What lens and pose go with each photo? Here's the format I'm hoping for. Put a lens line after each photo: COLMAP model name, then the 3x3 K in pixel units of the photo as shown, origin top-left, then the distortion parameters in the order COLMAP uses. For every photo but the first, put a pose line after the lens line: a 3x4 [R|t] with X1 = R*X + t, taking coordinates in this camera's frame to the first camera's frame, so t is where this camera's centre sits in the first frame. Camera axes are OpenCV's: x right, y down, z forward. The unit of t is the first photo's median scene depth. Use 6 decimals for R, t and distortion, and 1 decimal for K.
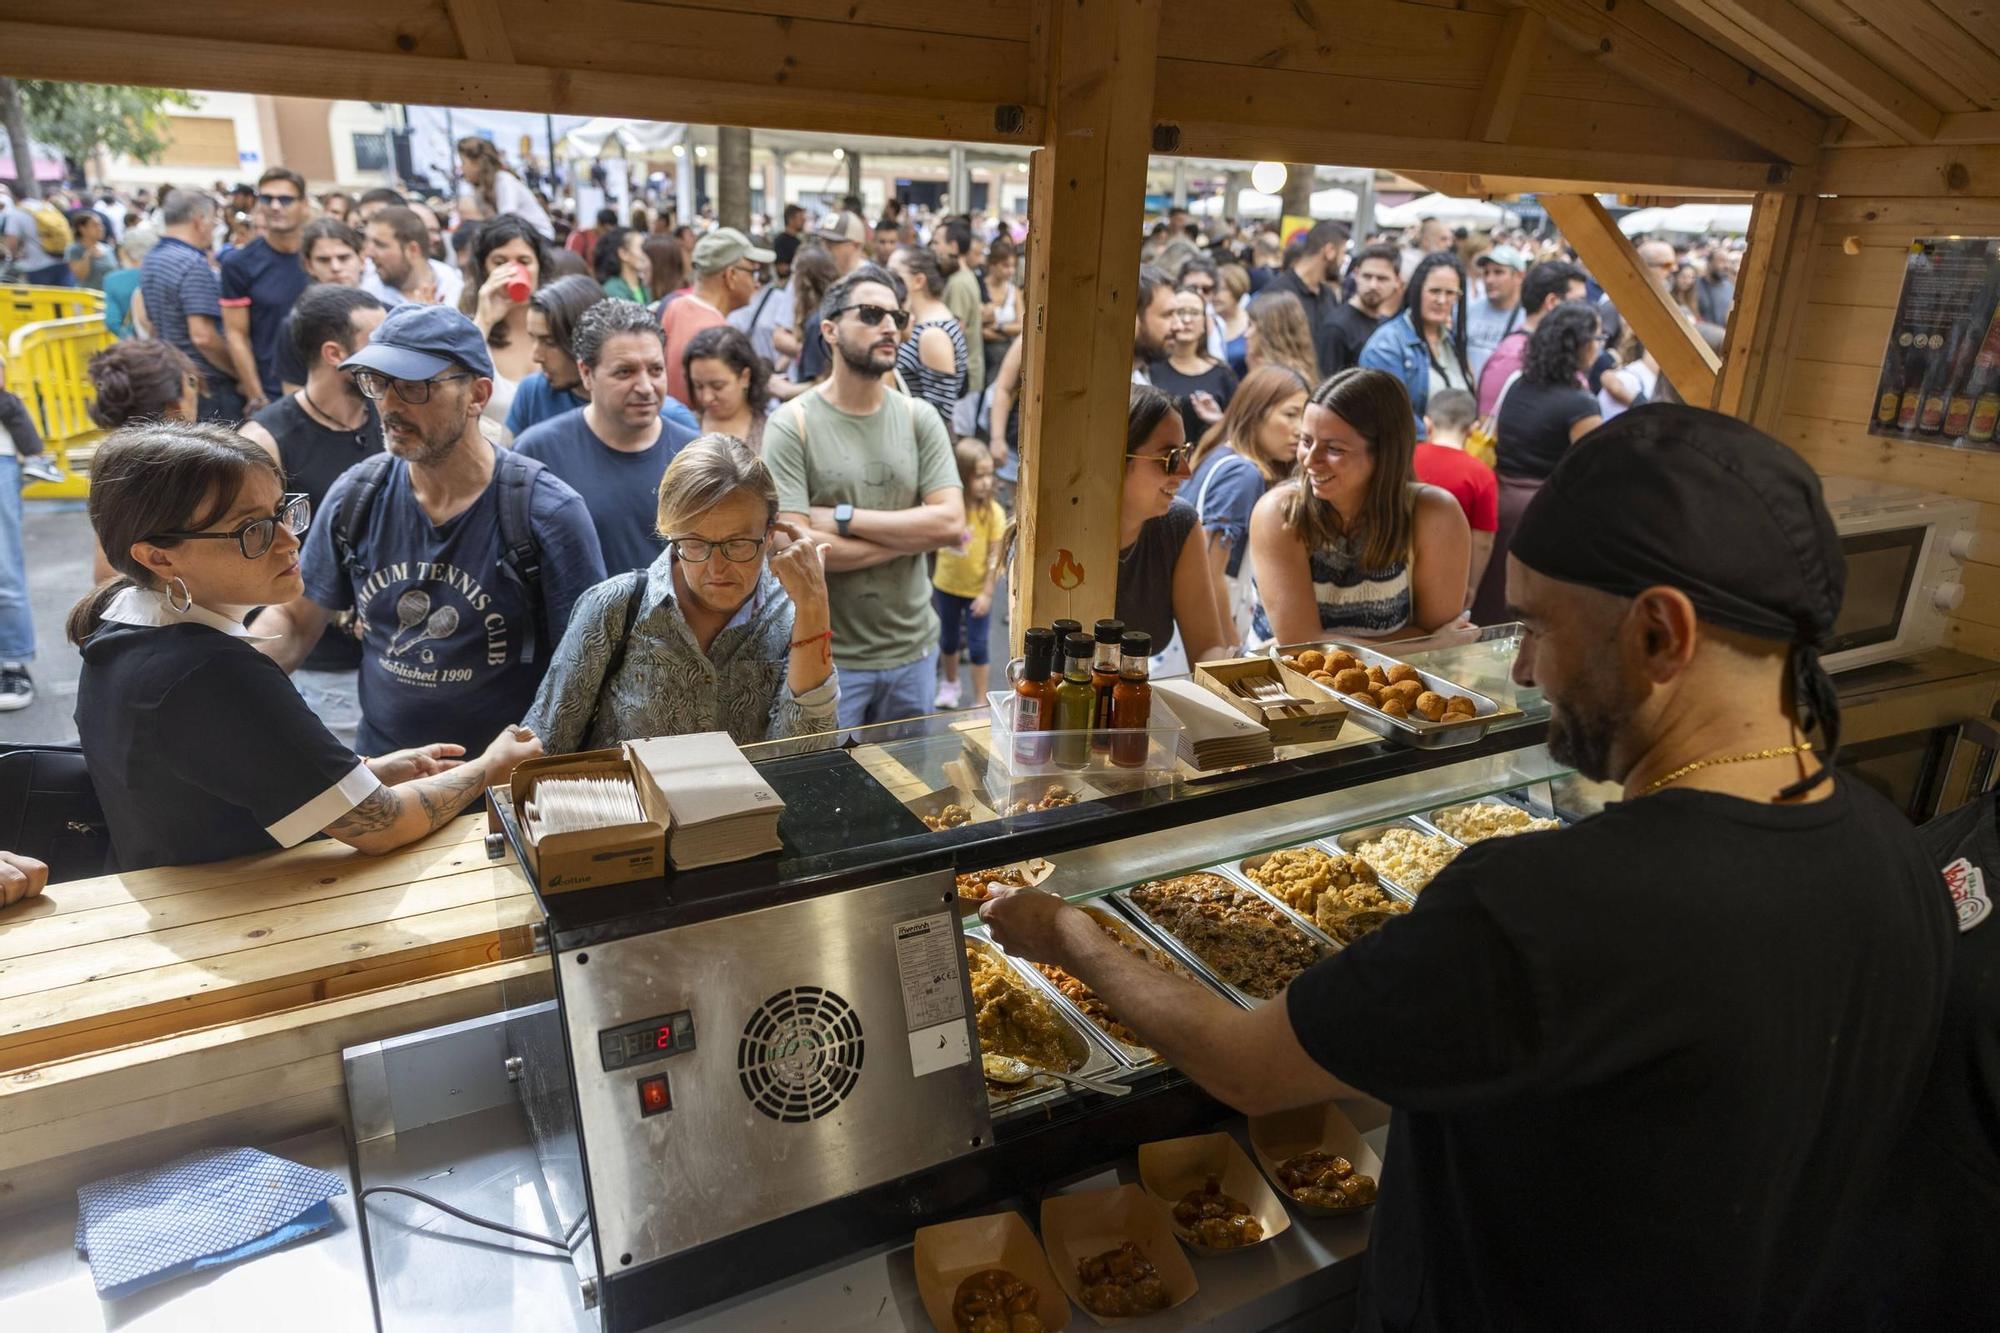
lens RADIAL K [[1328.5, 0, 1001.1], [0, 1328.5, 671.1], [0, 0, 1]] dist [-0.001680, 0.006673]
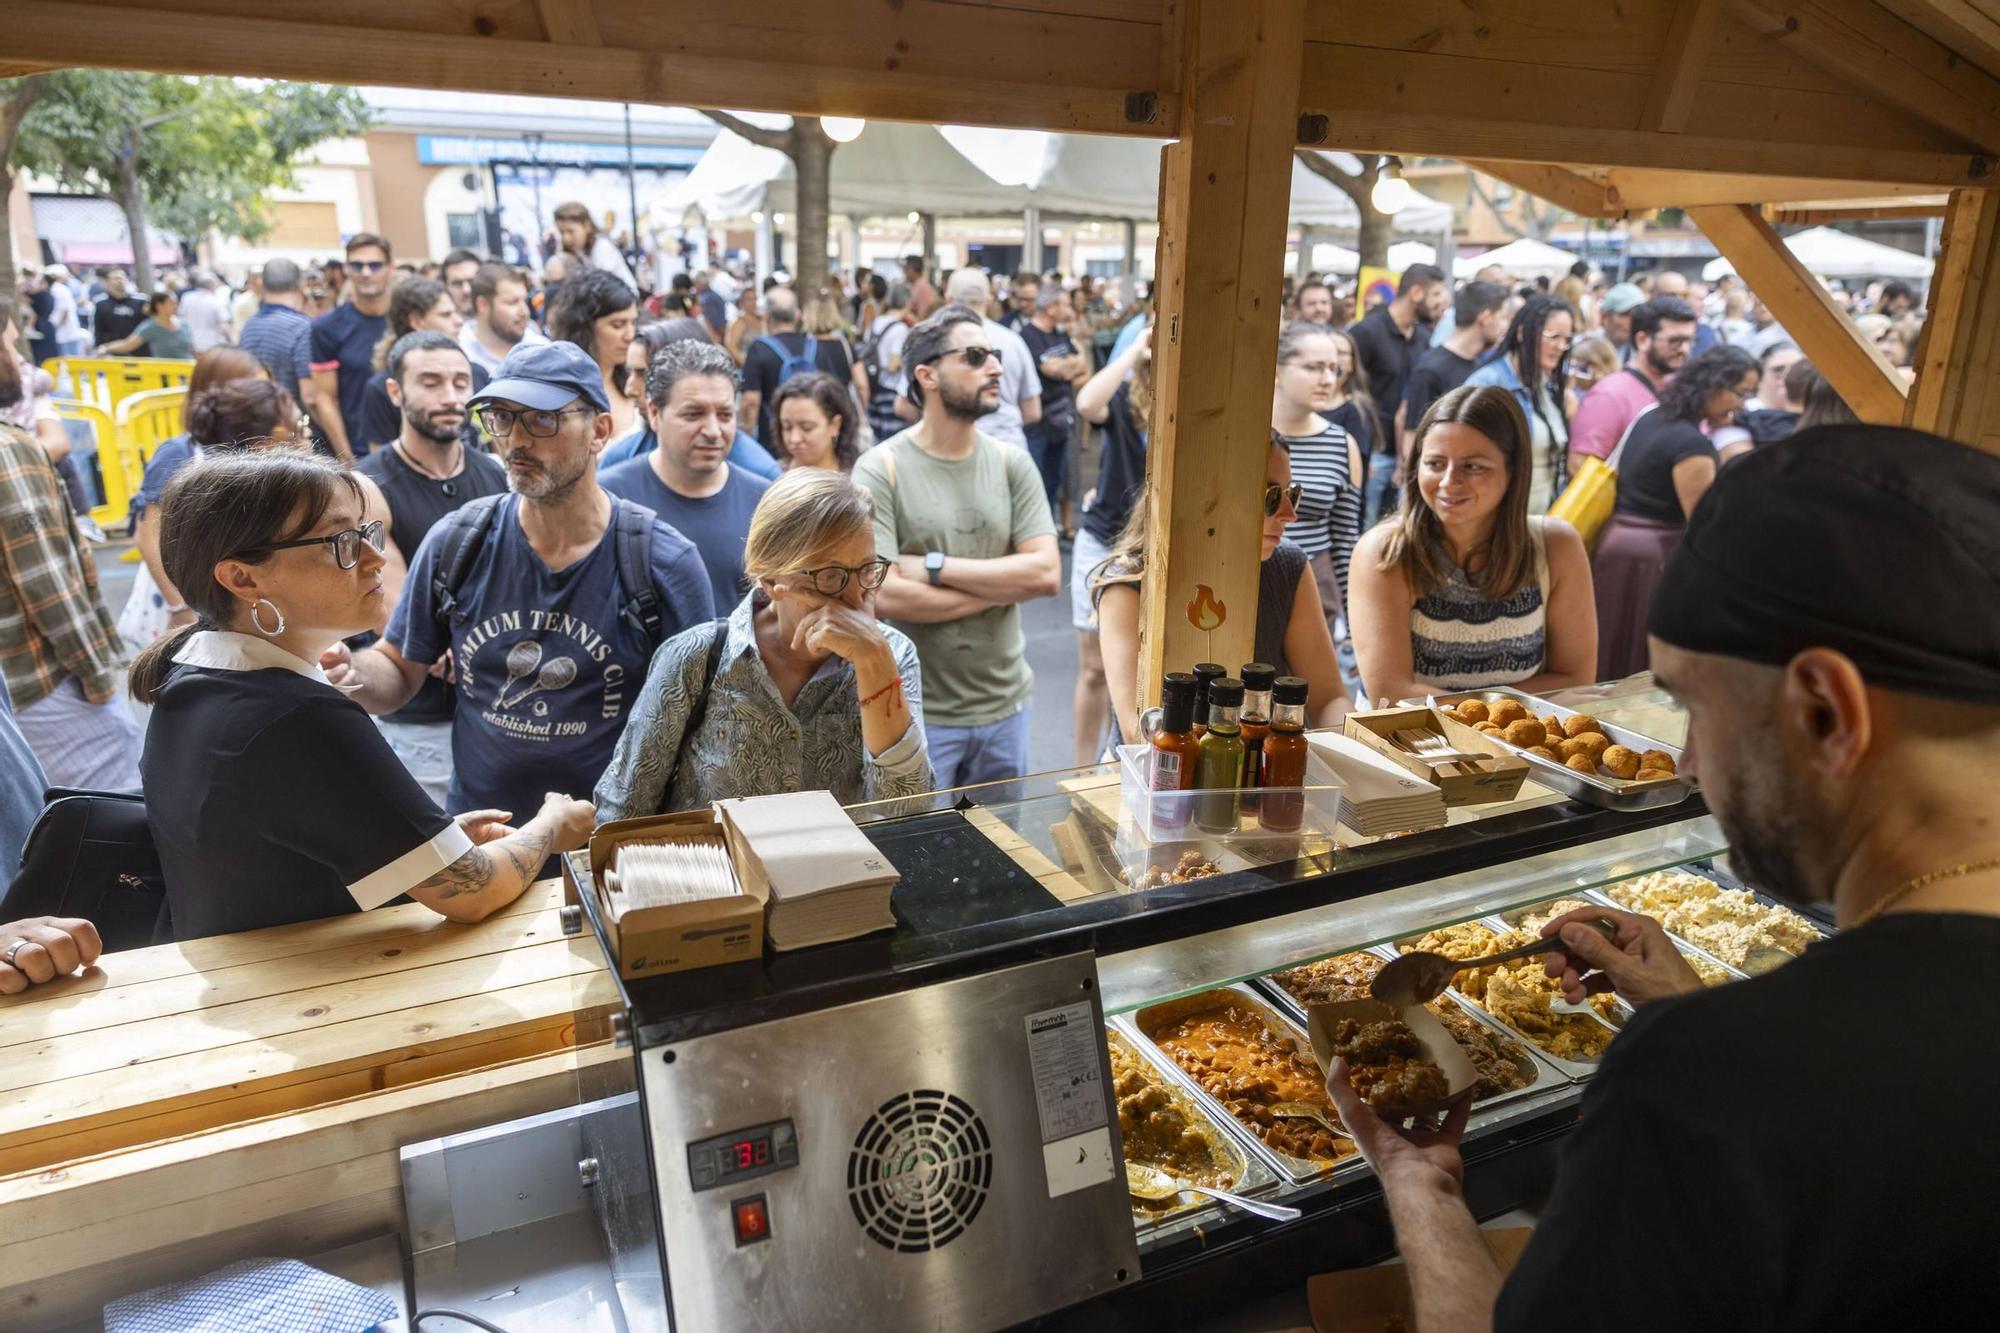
lens RADIAL K [[1328.0, 0, 992.9], [0, 1328.0, 671.3], [0, 0, 1]] dist [-0.001616, 0.005482]
pose [[0.998244, -0.004857, -0.059034, -0.041026], [0.002225, 0.999003, -0.044581, 0.005409], [0.059192, 0.044371, 0.997260, 0.110040]]
